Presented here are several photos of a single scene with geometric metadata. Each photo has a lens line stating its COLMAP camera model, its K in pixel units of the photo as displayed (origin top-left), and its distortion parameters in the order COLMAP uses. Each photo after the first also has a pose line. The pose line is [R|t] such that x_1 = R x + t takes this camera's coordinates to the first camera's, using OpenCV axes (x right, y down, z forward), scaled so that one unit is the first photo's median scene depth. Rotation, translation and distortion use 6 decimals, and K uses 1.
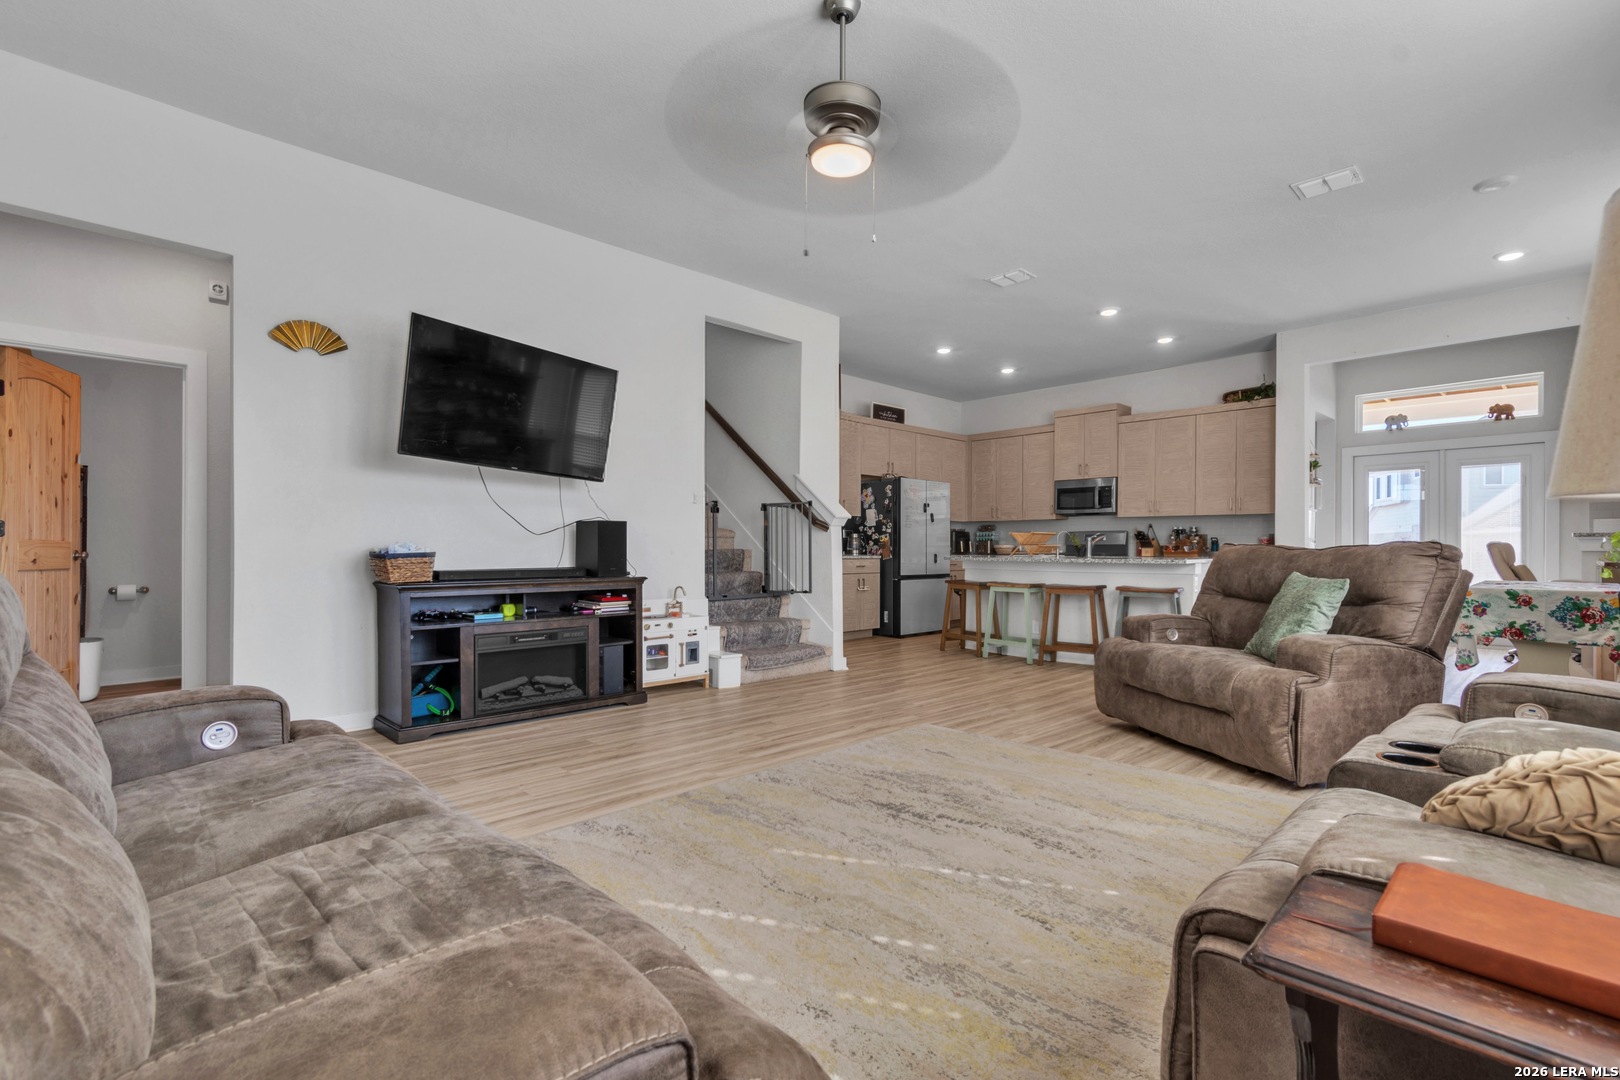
lens RADIAL K [[743.9, 0, 823.2], [0, 743.9, 558.5], [0, 0, 1]] dist [0.002940, 0.000477]
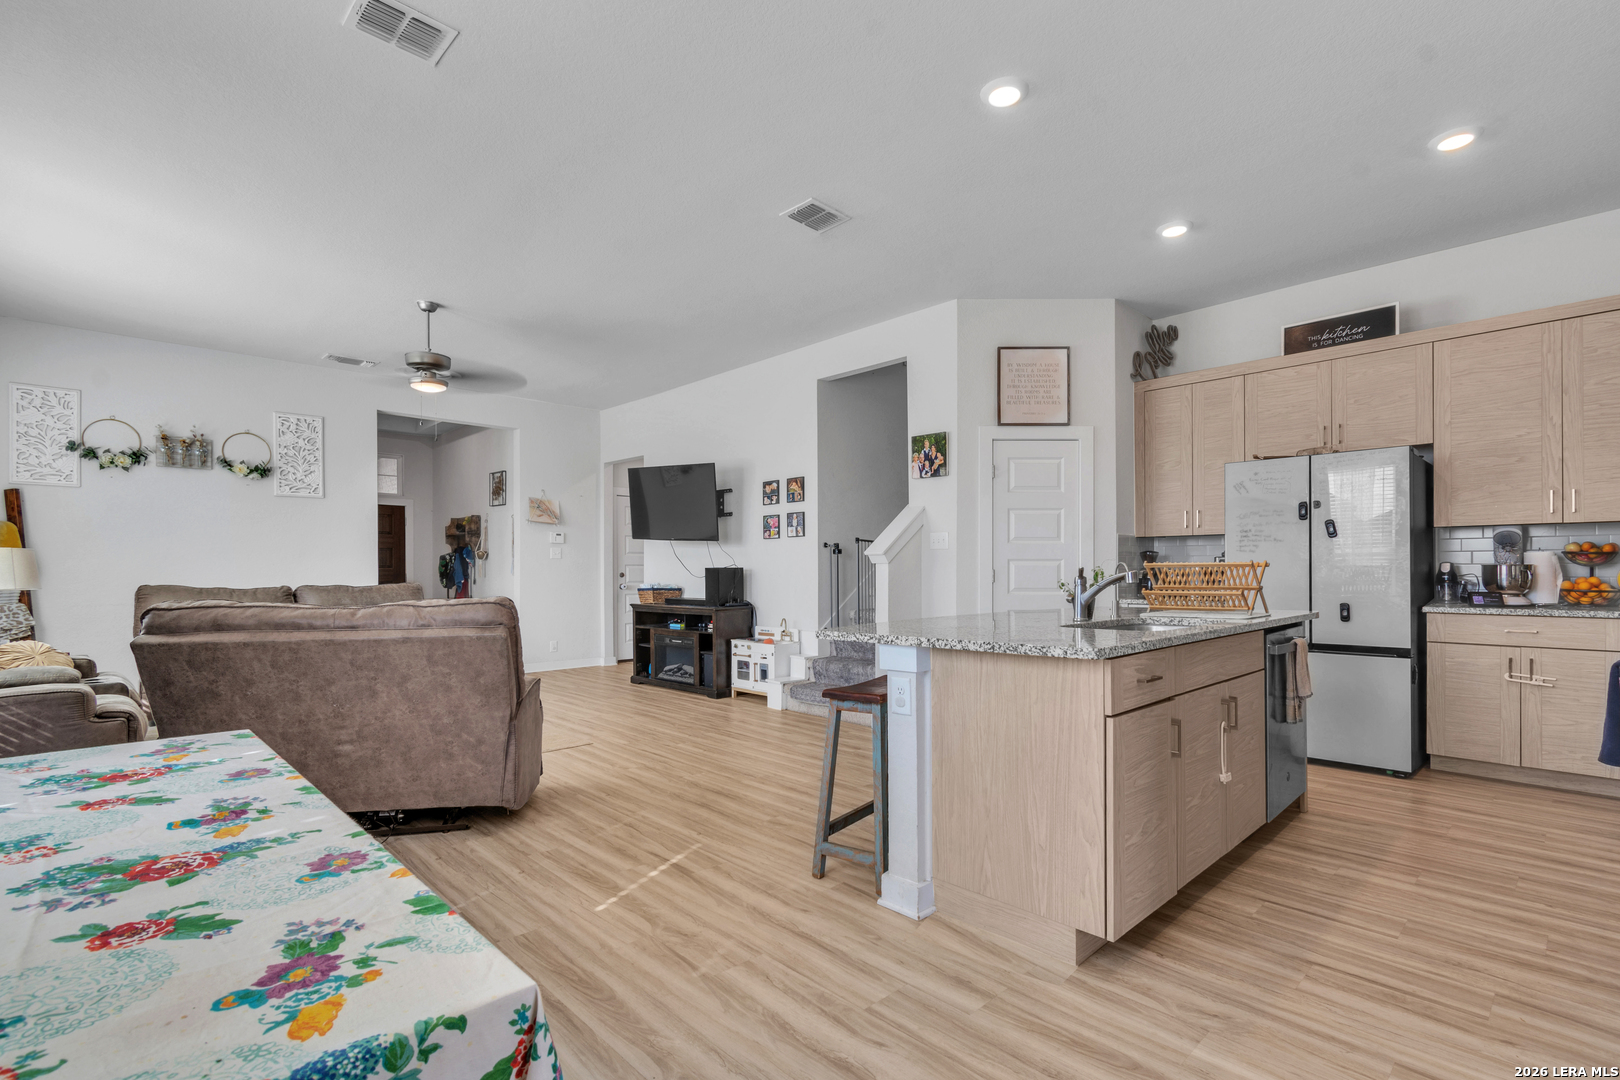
lens RADIAL K [[761.3, 0, 831.5], [0, 761.3, 581.6], [0, 0, 1]] dist [-0.000453, -0.000276]
pose [[-0.003342, 0.007627, -0.999965, 1.110651], [-0.009525, 0.999925, 0.007659, -0.035229], [0.999949, 0.009550, -0.003269, 1.151477]]
